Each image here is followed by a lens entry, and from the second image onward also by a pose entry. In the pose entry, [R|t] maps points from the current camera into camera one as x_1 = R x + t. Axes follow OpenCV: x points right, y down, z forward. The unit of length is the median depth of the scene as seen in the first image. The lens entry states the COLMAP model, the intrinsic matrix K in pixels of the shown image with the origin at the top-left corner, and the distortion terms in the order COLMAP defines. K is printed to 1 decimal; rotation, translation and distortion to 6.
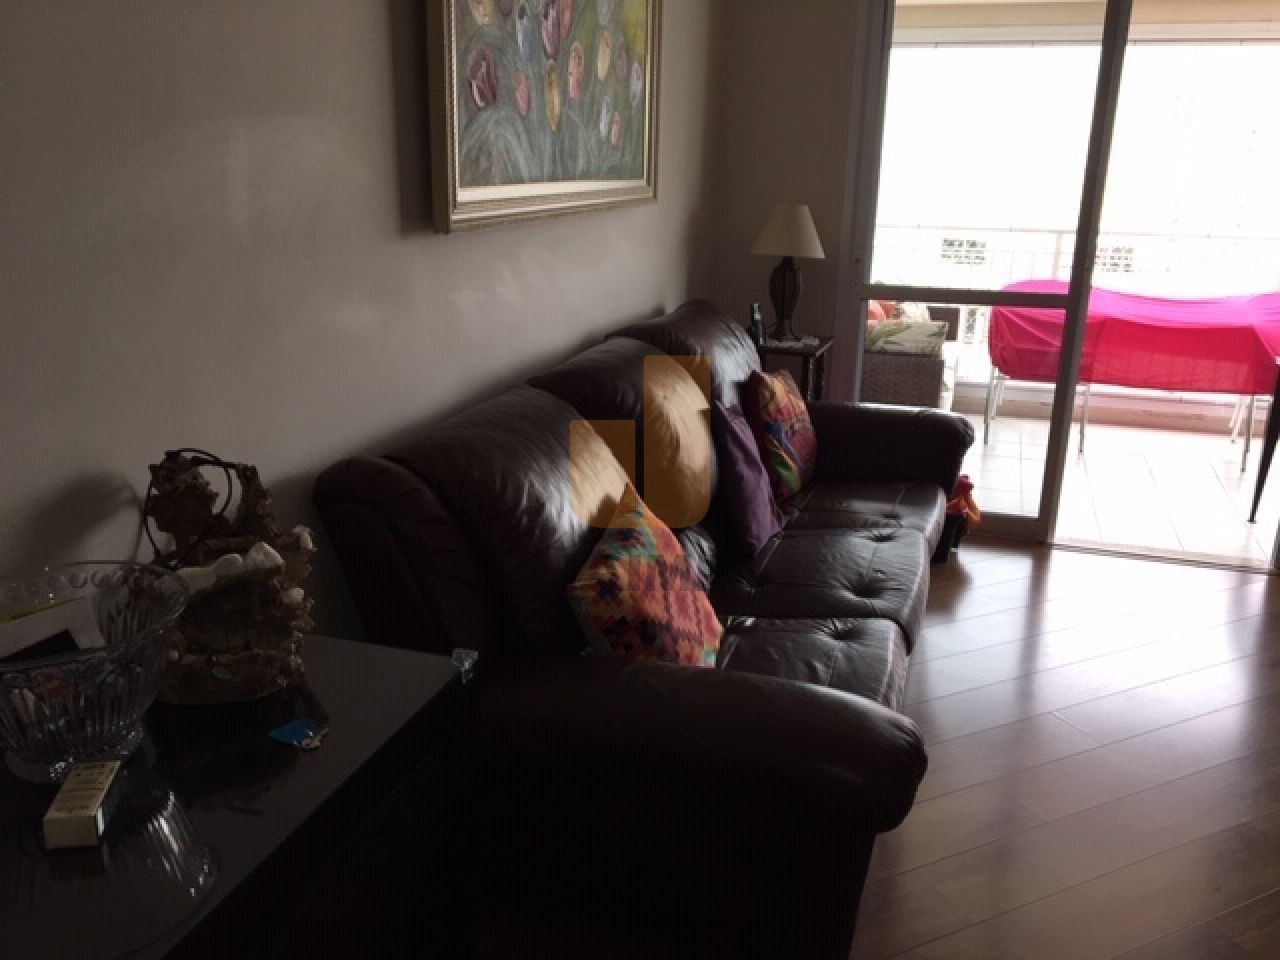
lens RADIAL K [[1082.5, 0, 642.6], [0, 1082.5, 481.6], [0, 0, 1]] dist [0.074210, -0.093904]
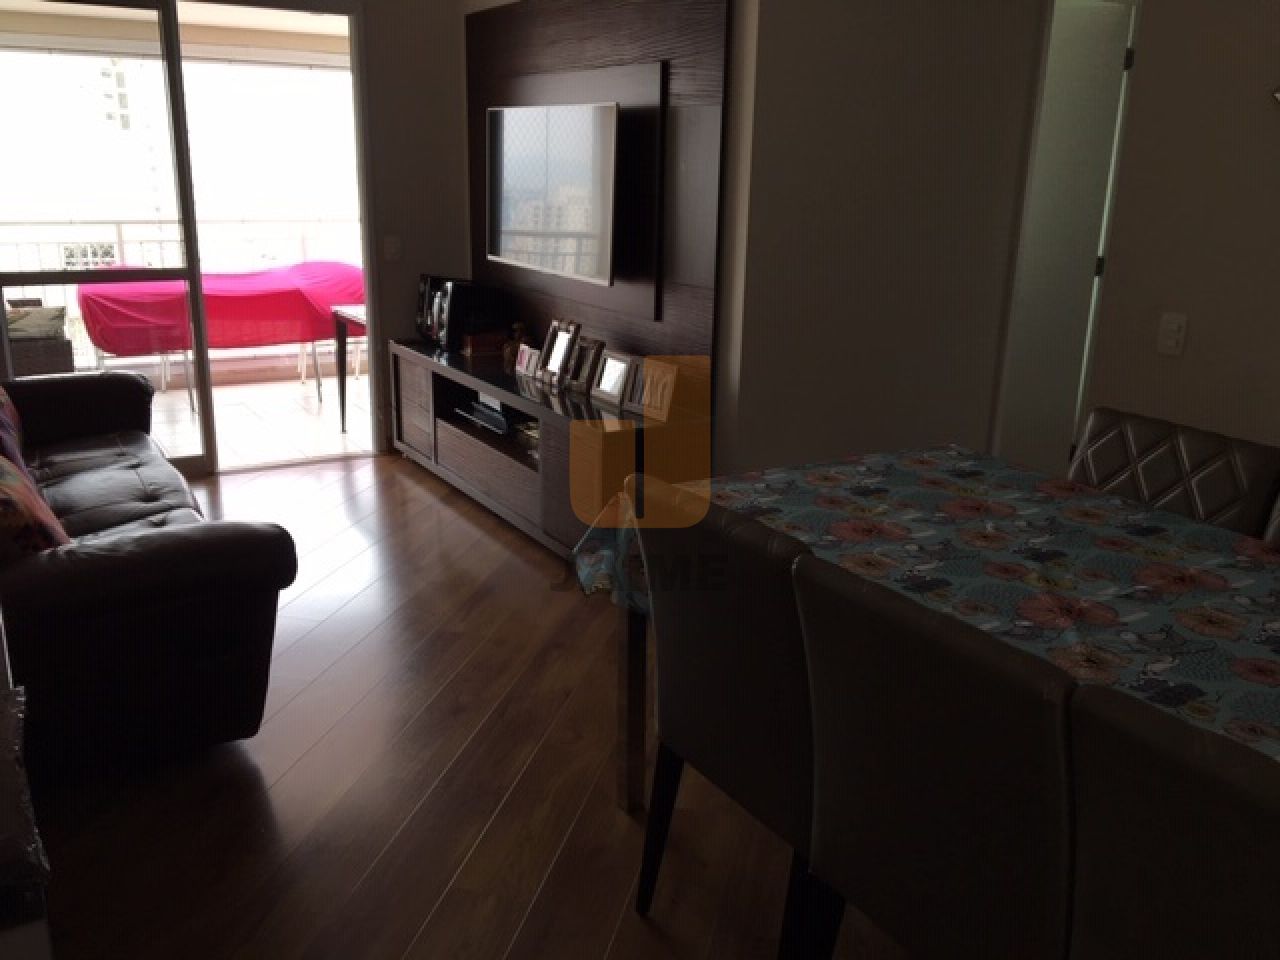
lens RADIAL K [[1082.5, 0, 642.6], [0, 1082.5, 481.6], [0, 0, 1]] dist [0.074210, -0.093904]
pose [[0.651099, -0.219850, 0.726454, -0.182356], [0.215542, 0.971282, 0.100760, 0.039655], [-0.727744, 0.090976, 0.679788, -0.158350]]
